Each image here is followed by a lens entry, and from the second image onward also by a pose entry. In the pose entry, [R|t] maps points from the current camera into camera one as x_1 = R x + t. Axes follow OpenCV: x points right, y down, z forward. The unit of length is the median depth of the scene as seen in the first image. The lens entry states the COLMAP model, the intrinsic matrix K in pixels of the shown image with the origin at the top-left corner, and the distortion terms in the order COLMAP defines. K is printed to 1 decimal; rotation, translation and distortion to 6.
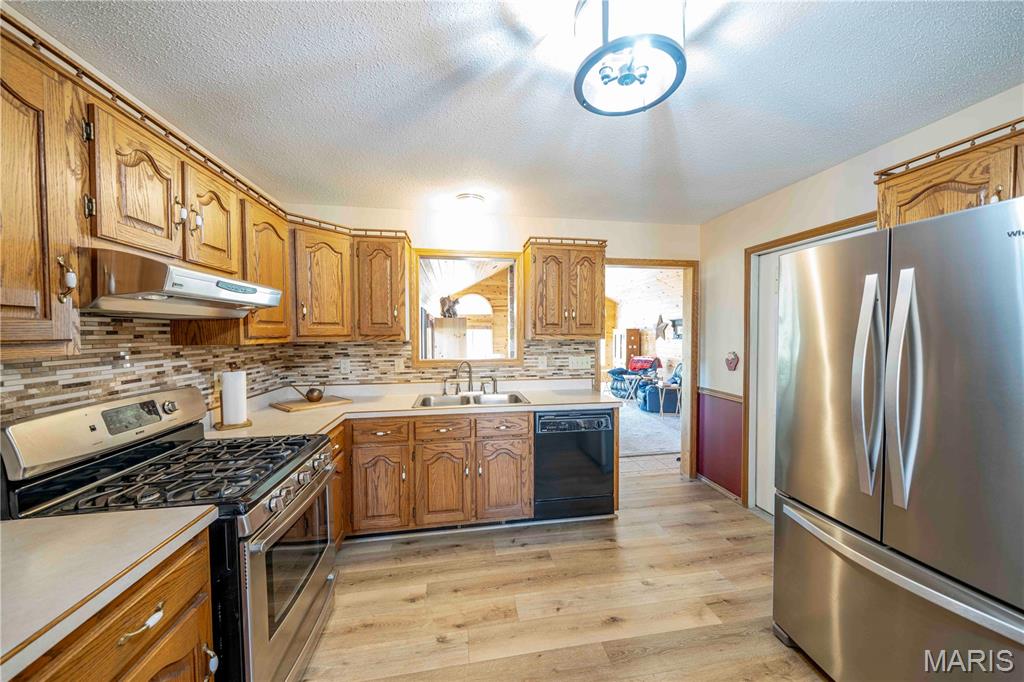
lens RADIAL K [[353.1, 0, 515.7], [0, 353.1, 341.2], [0, 0, 1]] dist [-0.000441, -0.000202]
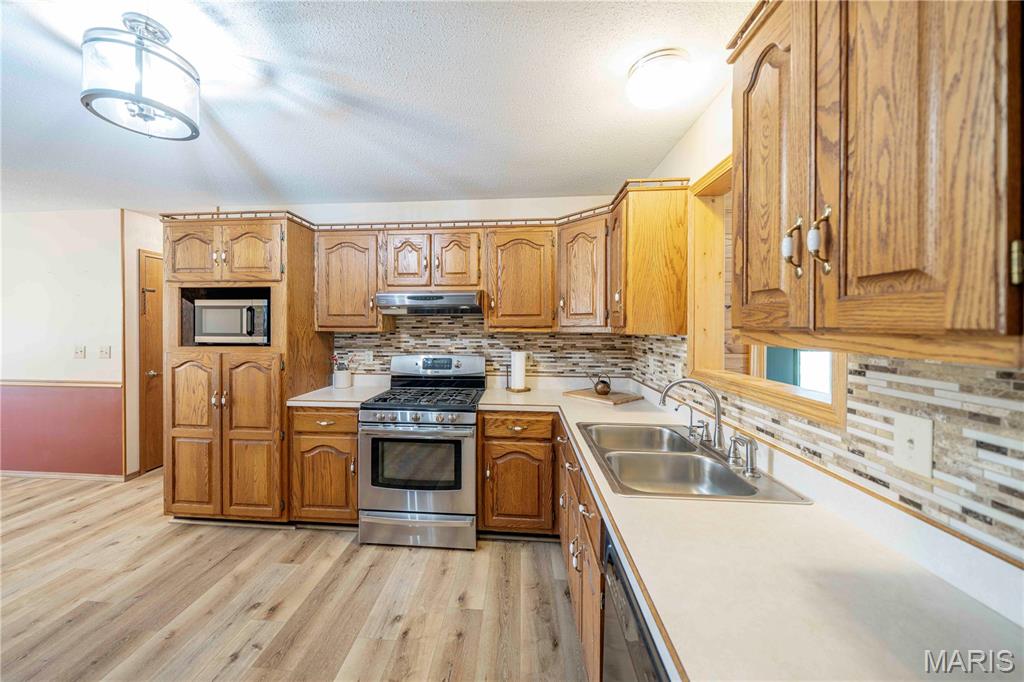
lens RADIAL K [[363.6, 0, 489.7], [0, 363.6, 326.8], [0, 0, 1]] dist [0.000060, -0.000108]
pose [[-0.234257, 0.006677, -0.972152, 0.713584], [-0.025173, 0.999599, 0.012931, -0.030771], [0.971849, 0.027501, -0.233995, 1.398061]]
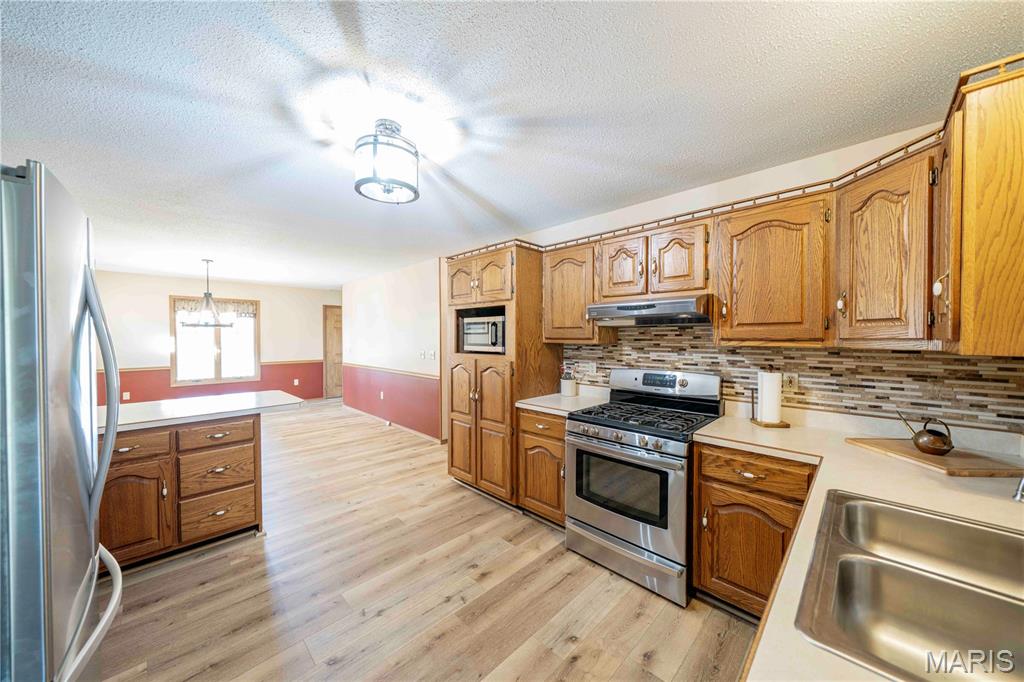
lens RADIAL K [[353.1, 0, 515.7], [0, 353.1, 341.2], [0, 0, 1]] dist [-0.000441, -0.000202]
pose [[-0.798955, 0.011750, -0.601276, 0.487247], [-0.012389, 0.999275, 0.035990, -0.038987], [0.601263, 0.036204, -0.798230, 1.574289]]
